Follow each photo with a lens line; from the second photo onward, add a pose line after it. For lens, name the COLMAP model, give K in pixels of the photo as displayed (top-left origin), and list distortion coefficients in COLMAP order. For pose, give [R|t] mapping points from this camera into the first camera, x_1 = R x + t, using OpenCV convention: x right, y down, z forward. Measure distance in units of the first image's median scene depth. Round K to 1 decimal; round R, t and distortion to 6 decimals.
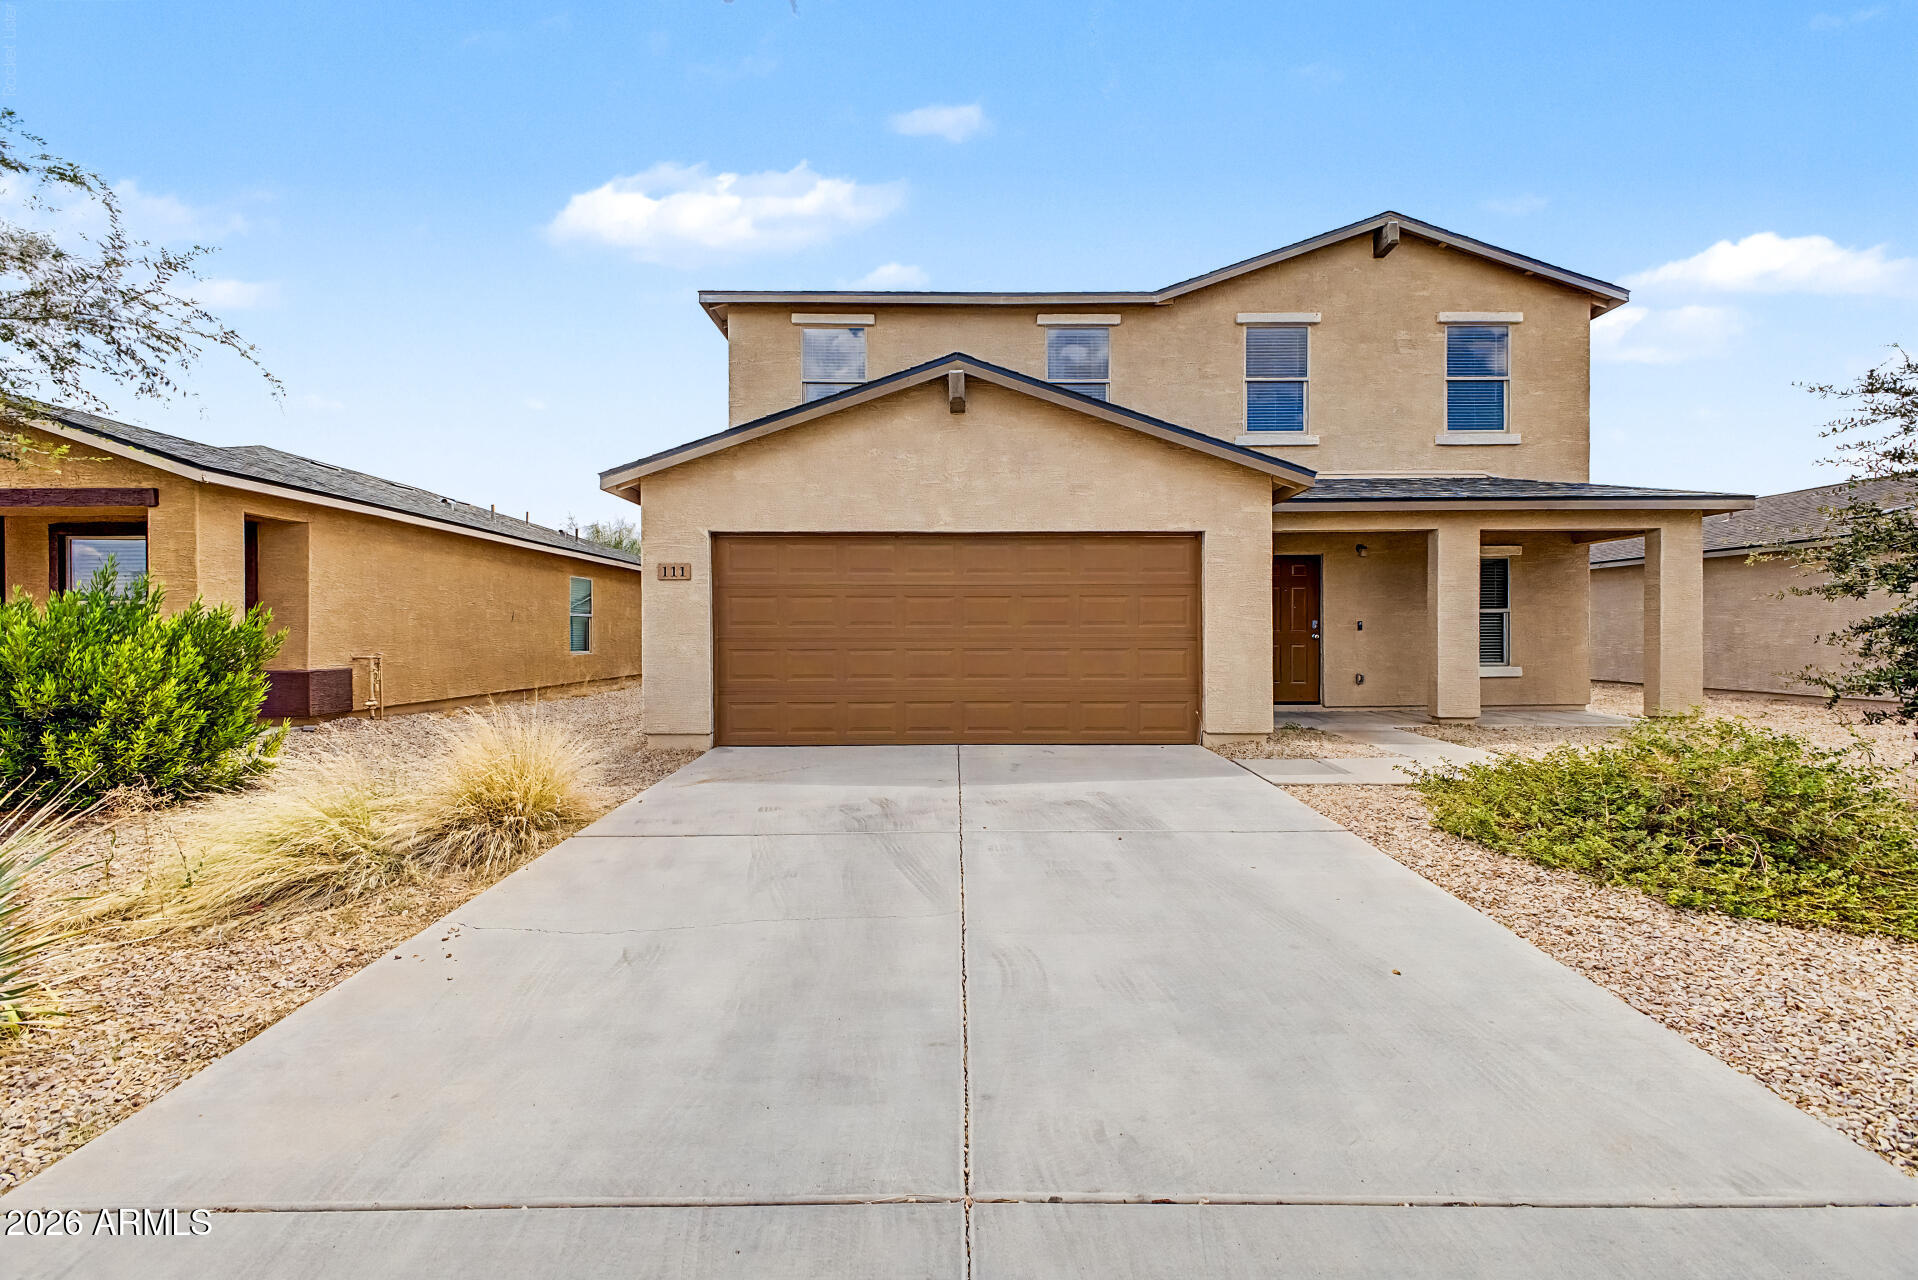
lens RADIAL K [[755.7, 0, 955.4], [0, 755.7, 634.2], [0, 0, 1]] dist [0.015797, -0.002731]
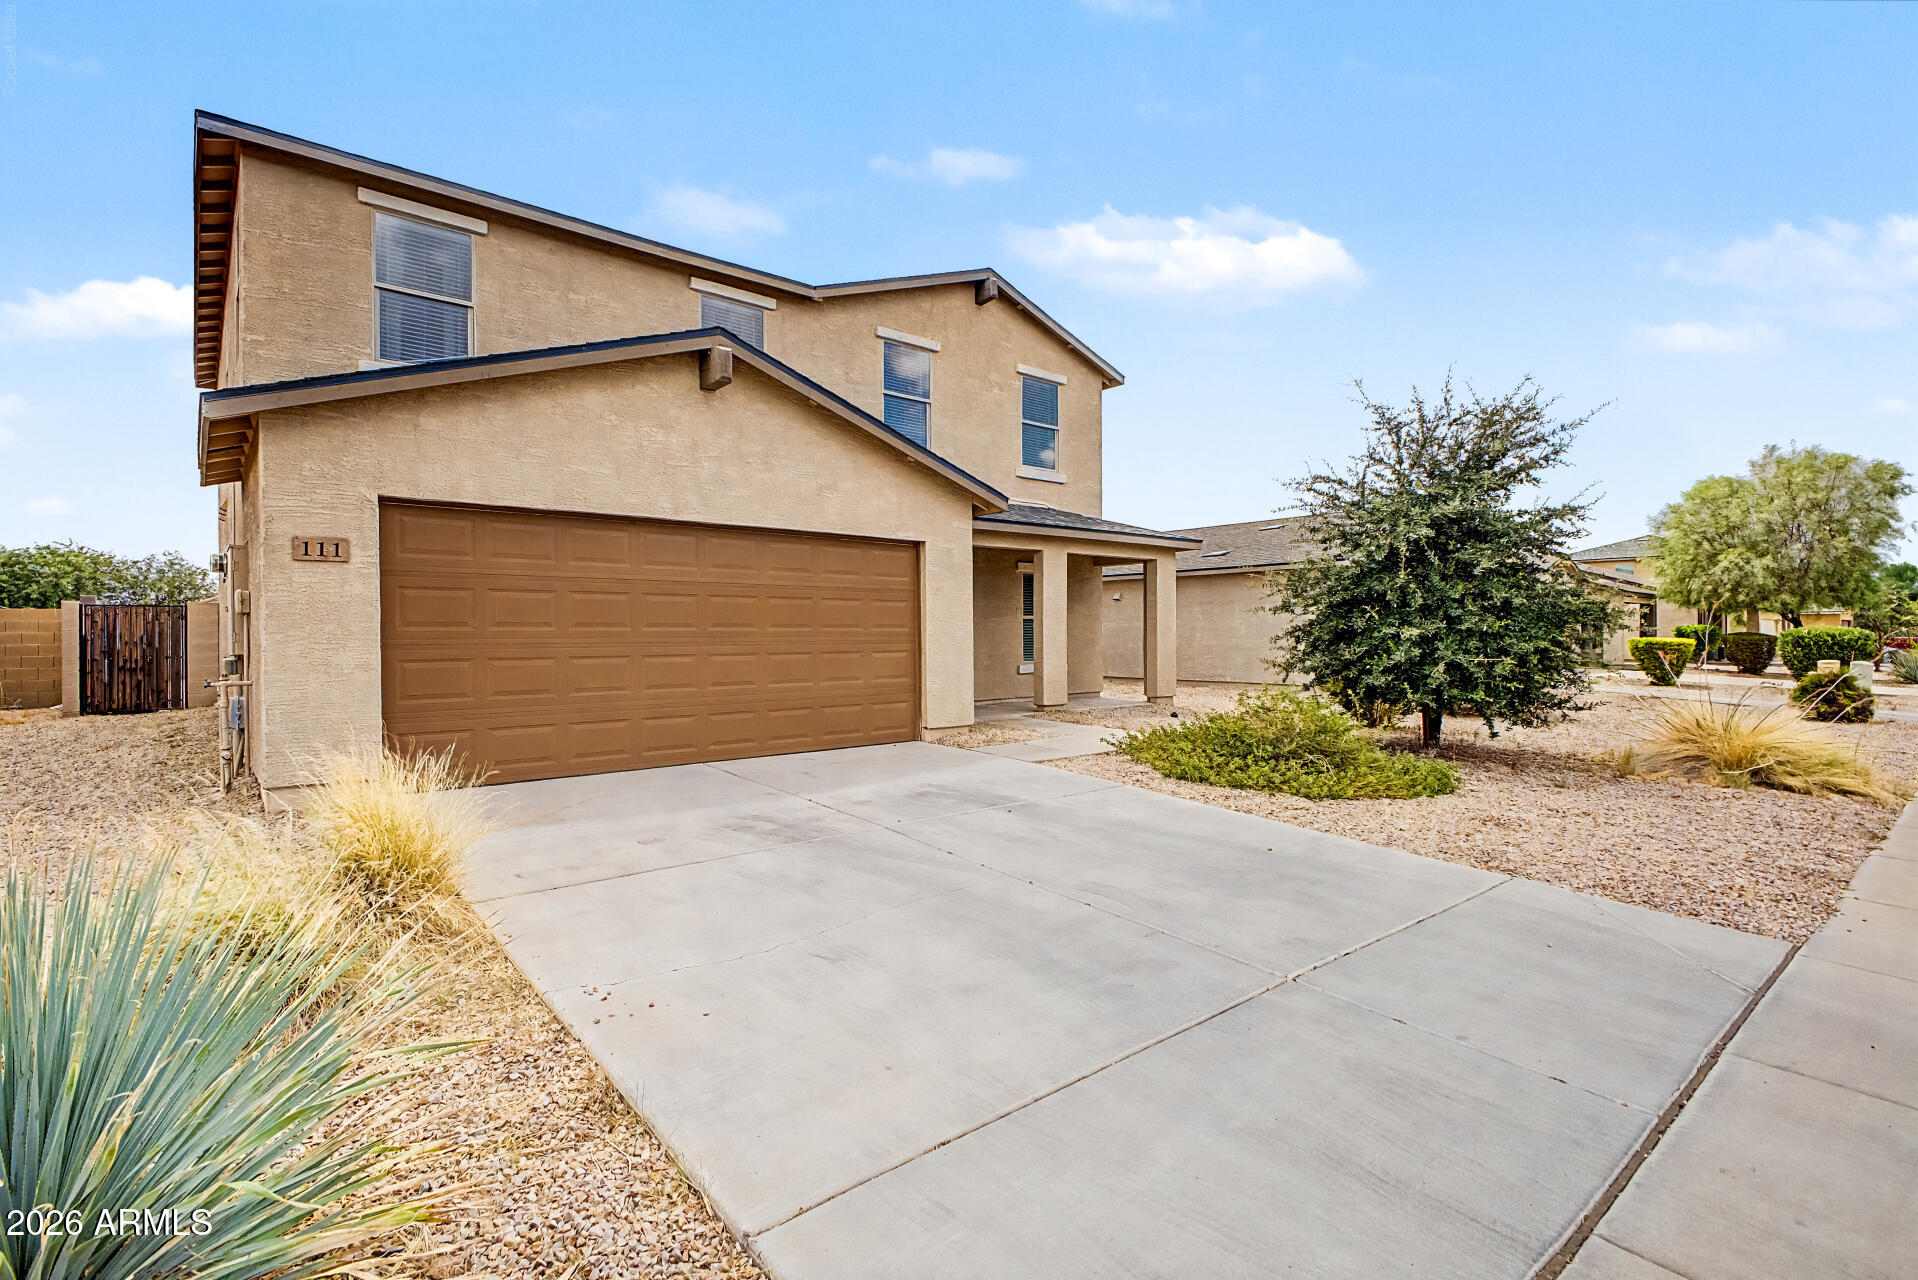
lens RADIAL K [[891.4, 0, 966.2], [0, 891.4, 637.4], [0, 0, 1]] dist [0.004565, -0.000052]
pose [[0.767558, -0.002881, 0.640973, -0.430747], [0.003845, 0.999993, -0.000110, 0.000831], [-0.640968, 0.002549, 0.767563, -0.007984]]
